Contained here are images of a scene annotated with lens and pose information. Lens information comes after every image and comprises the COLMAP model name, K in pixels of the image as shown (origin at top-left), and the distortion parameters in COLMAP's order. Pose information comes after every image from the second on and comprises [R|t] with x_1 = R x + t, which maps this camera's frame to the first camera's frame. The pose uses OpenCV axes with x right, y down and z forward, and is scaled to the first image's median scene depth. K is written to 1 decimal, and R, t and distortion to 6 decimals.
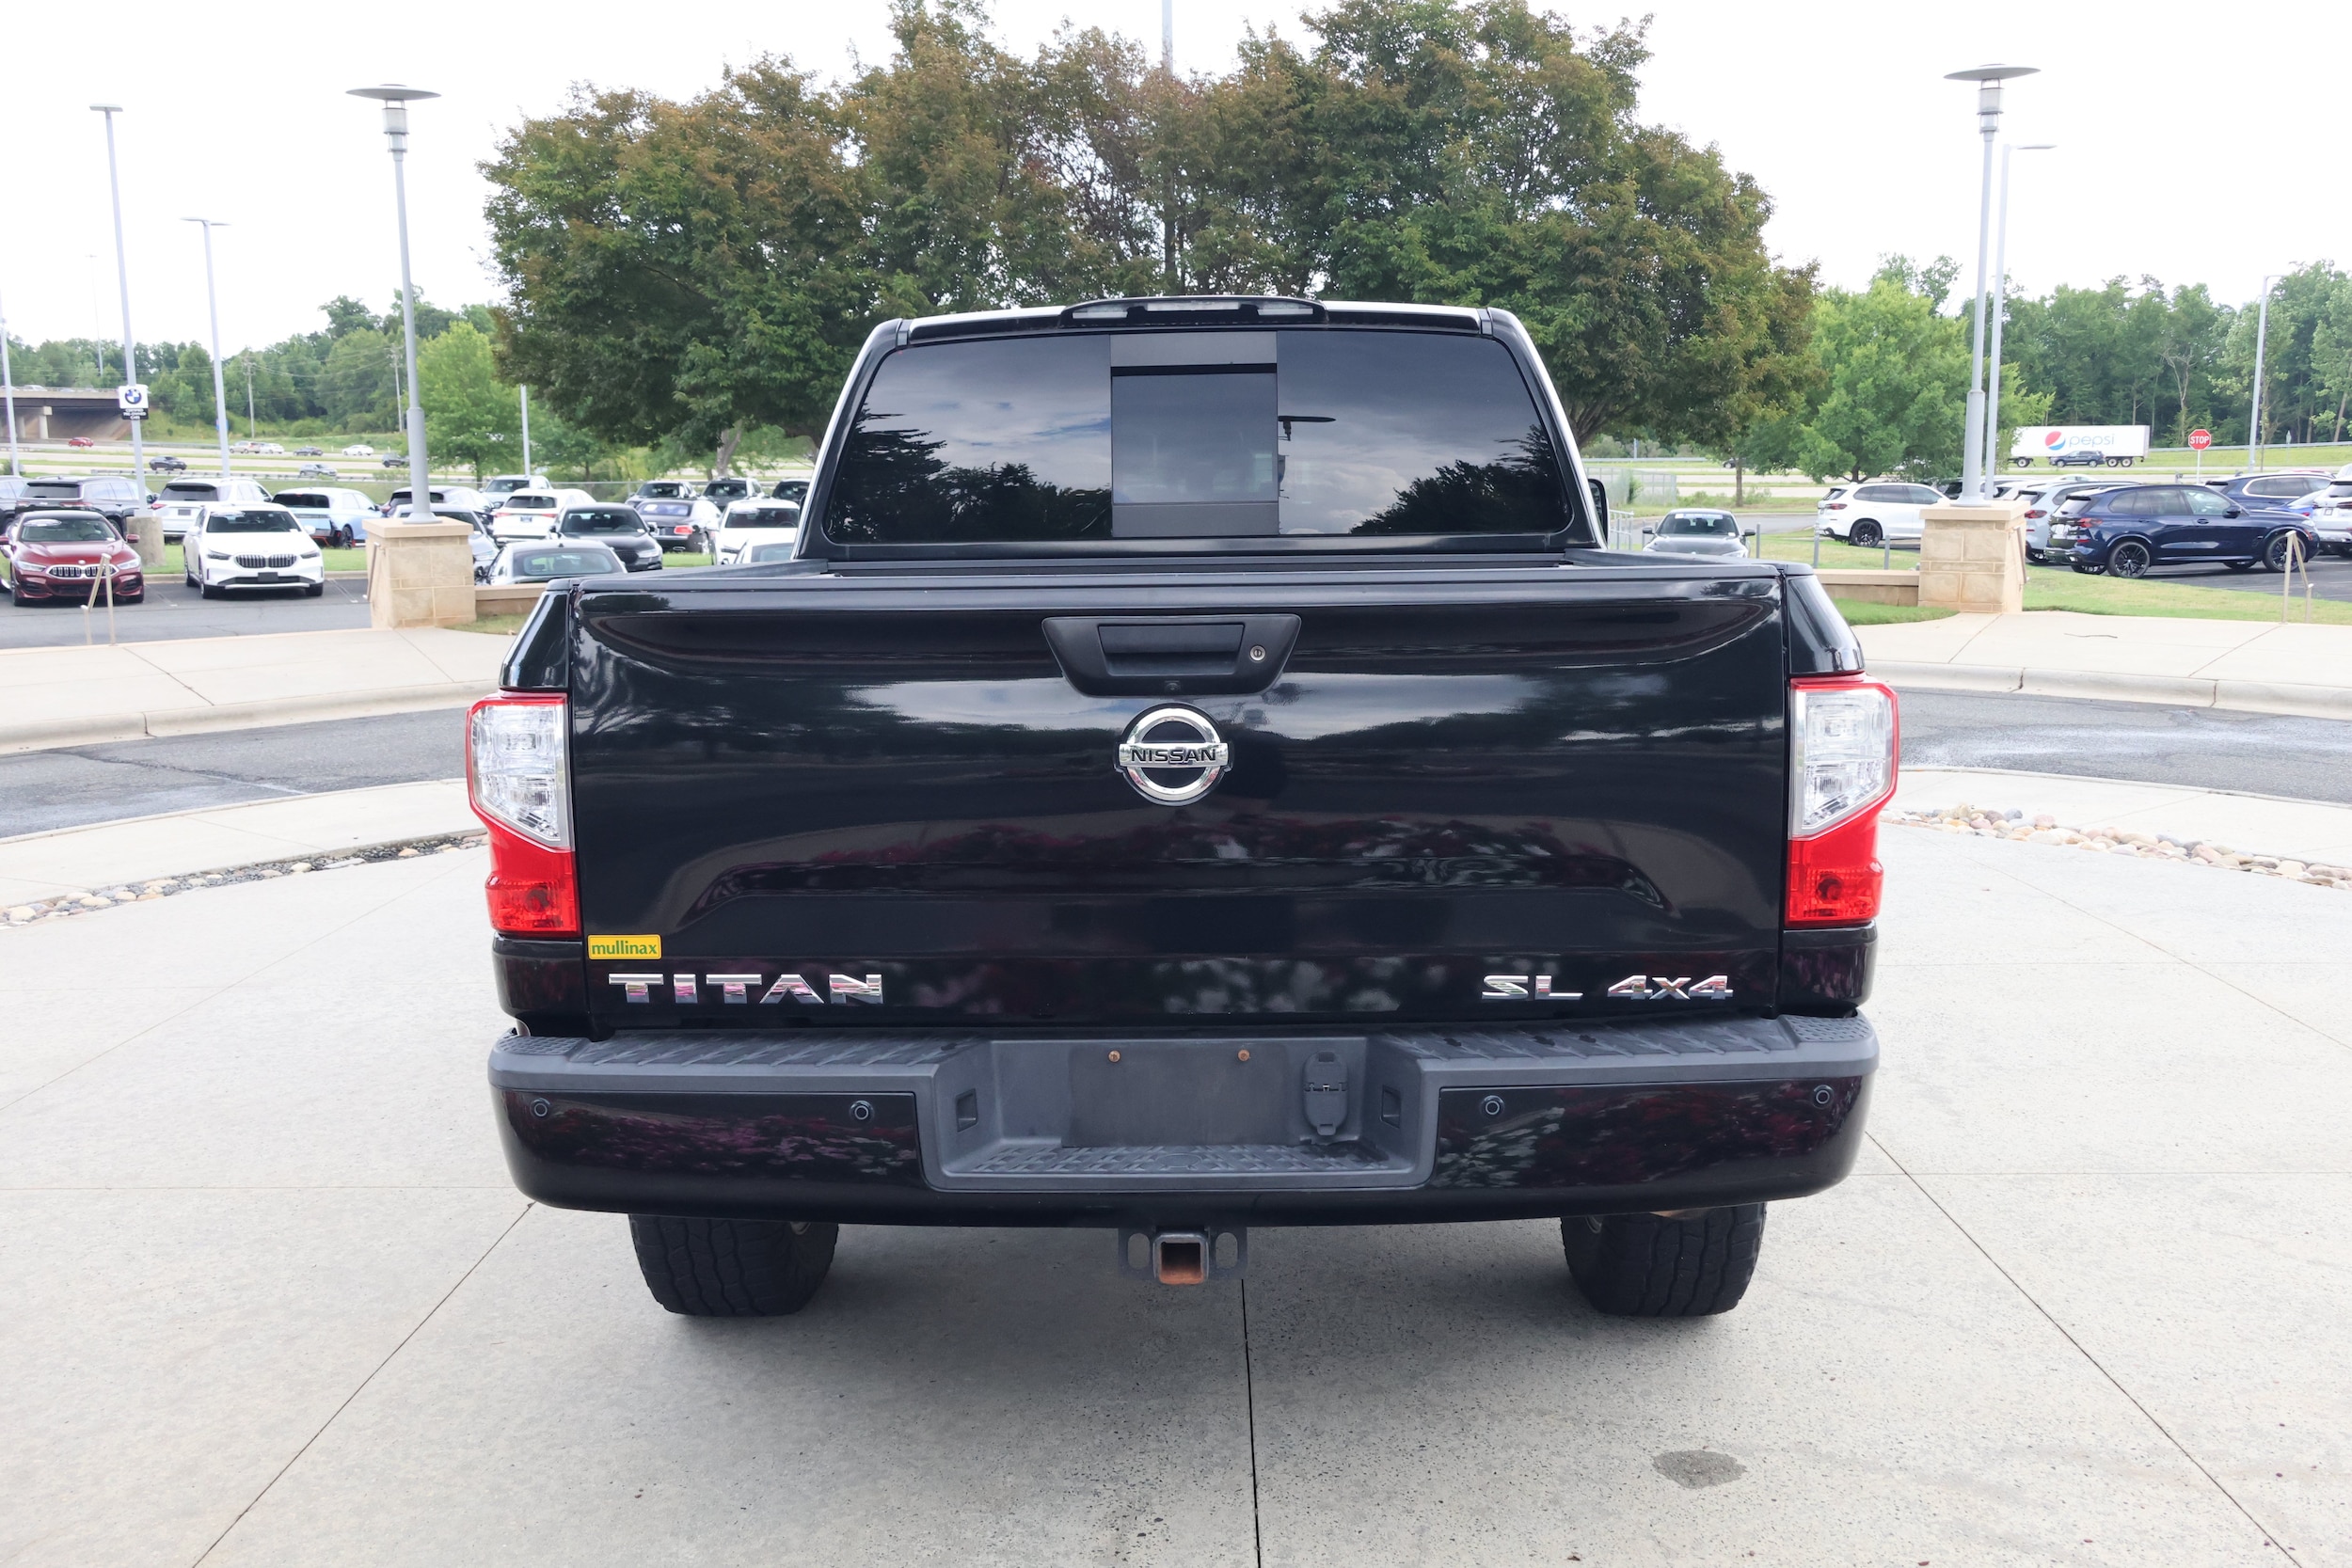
lens RADIAL K [[2162.0, 0, 1176.0], [0, 2162.0, 784.0], [0, 0, 1]] dist [-0.005710, 0.013676]
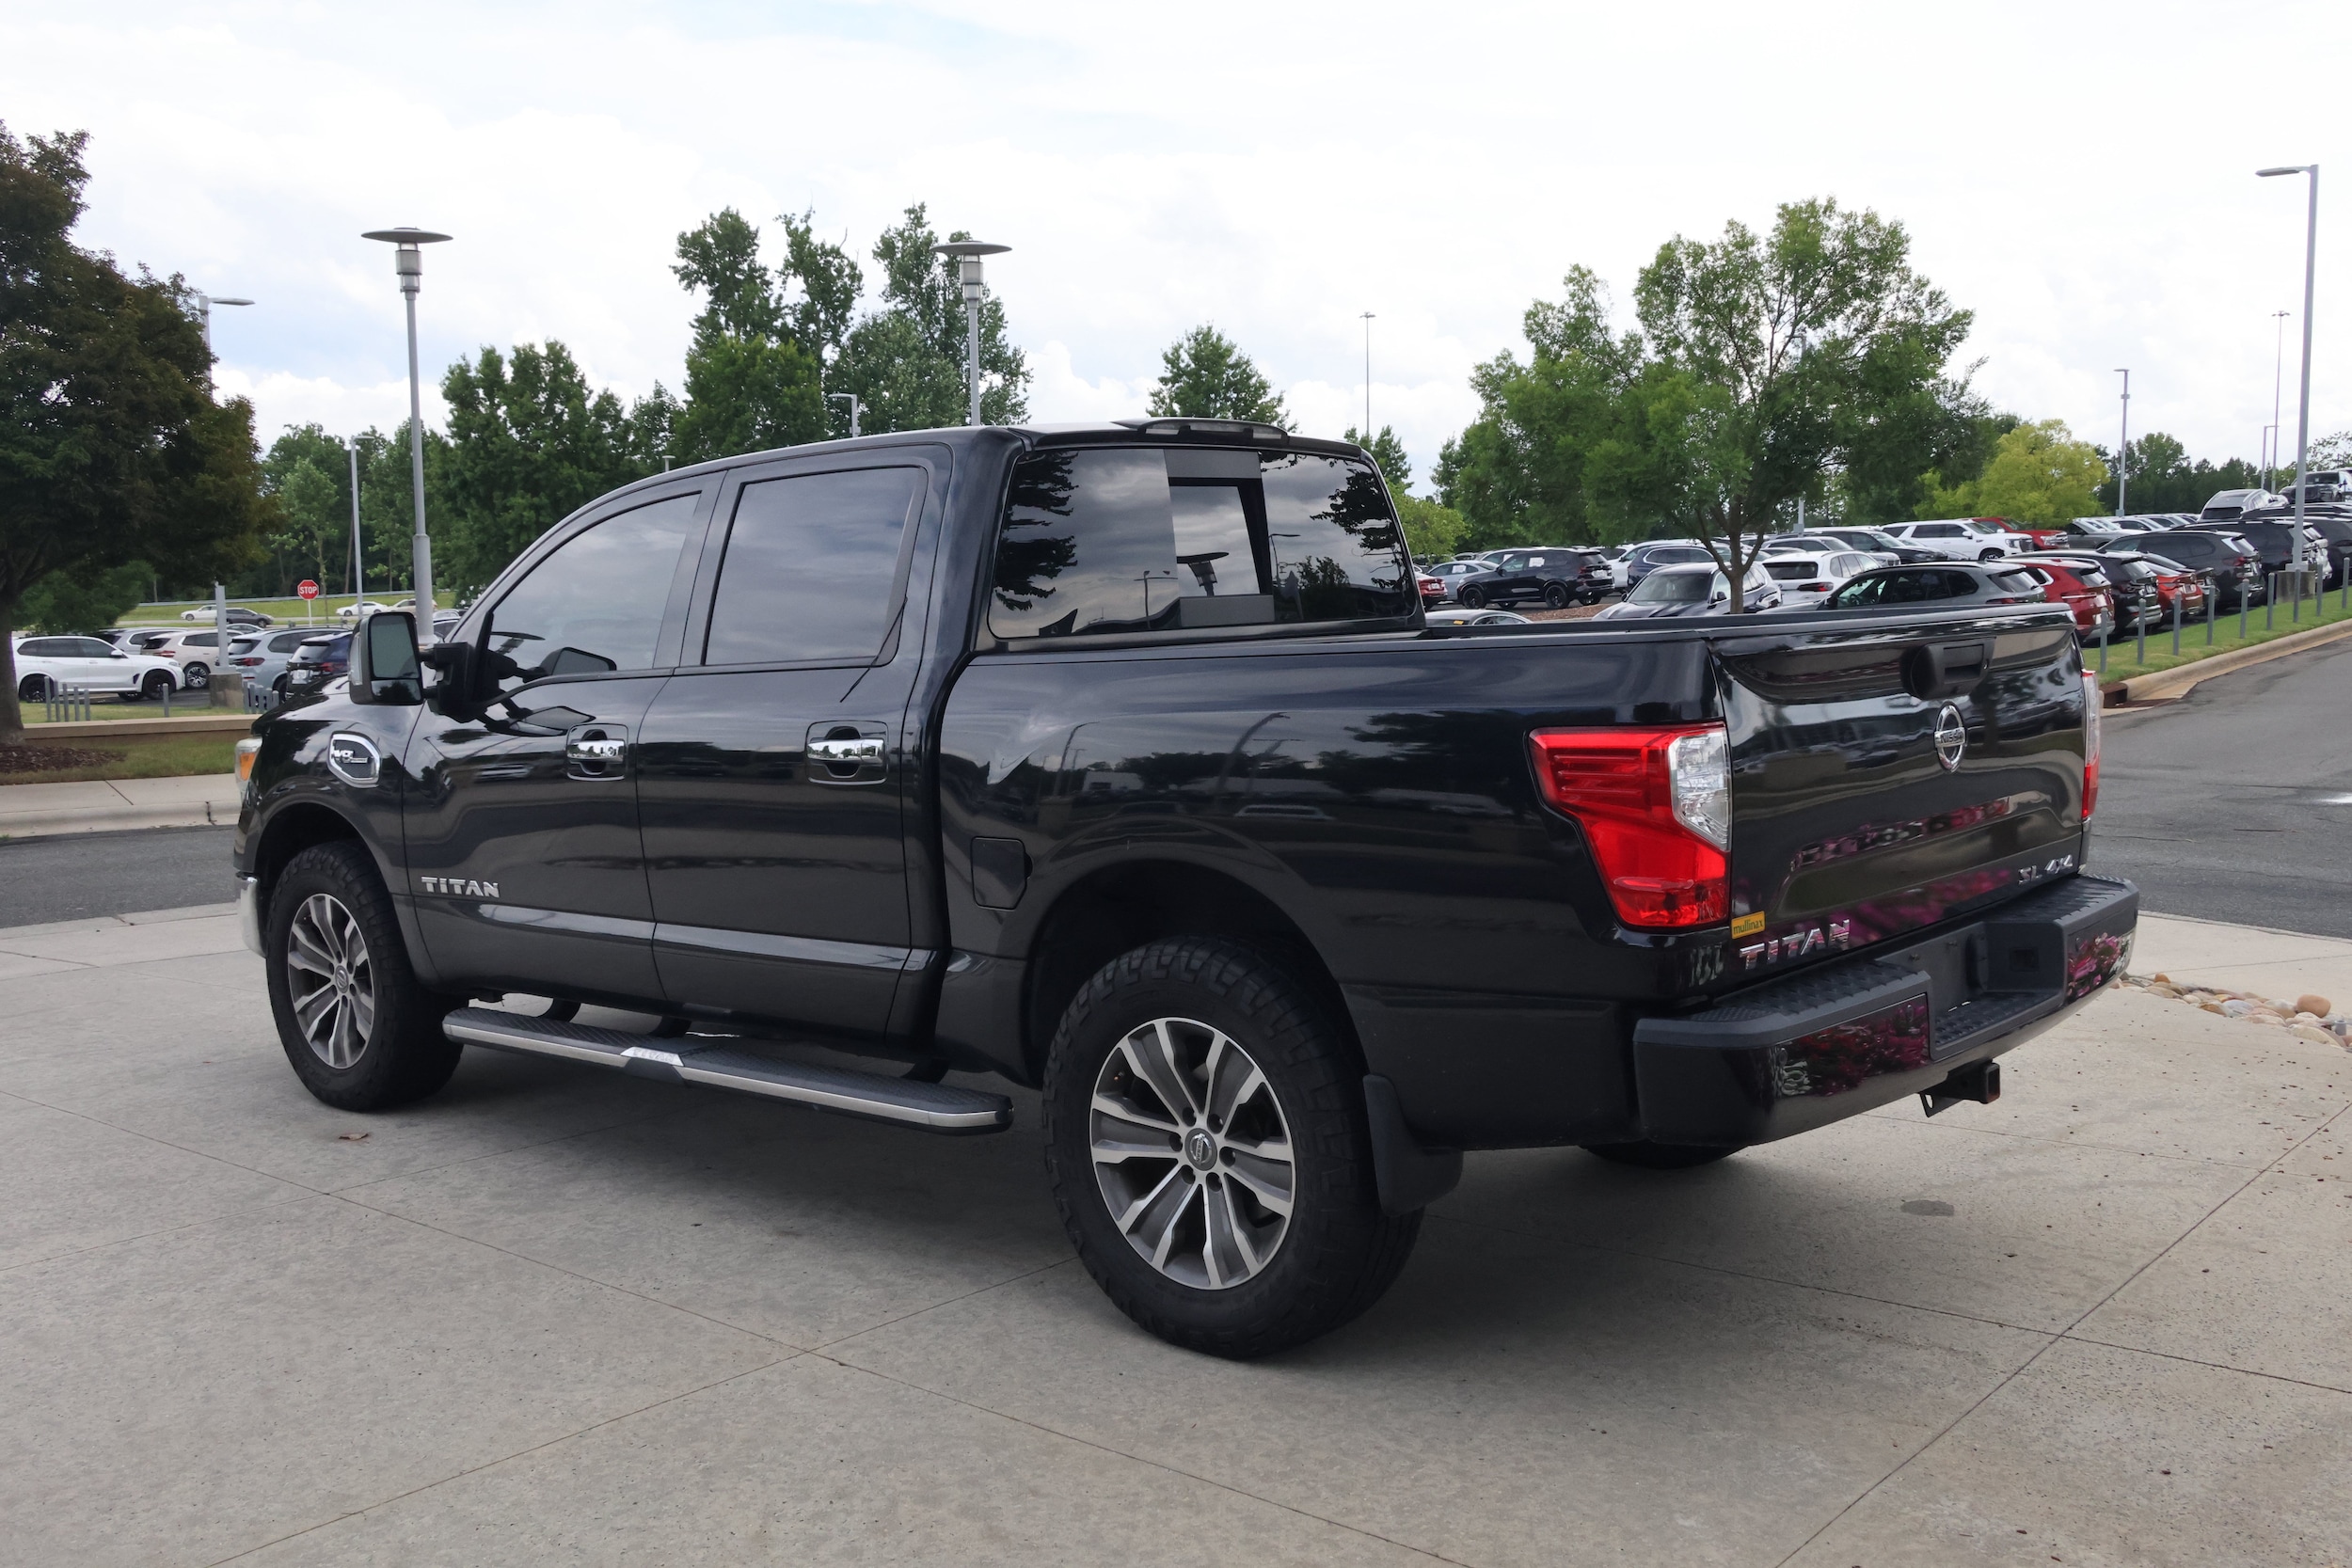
lens RADIAL K [[2162.0, 0, 1176.0], [0, 2162.0, 784.0], [0, 0, 1]] dist [-0.005710, 0.013676]
pose [[0.651483, -0.077313, 0.754714, -0.216267], [0.130091, 0.991444, -0.010734, -0.005174], [-0.747426, 0.105175, 0.655967, 0.066236]]
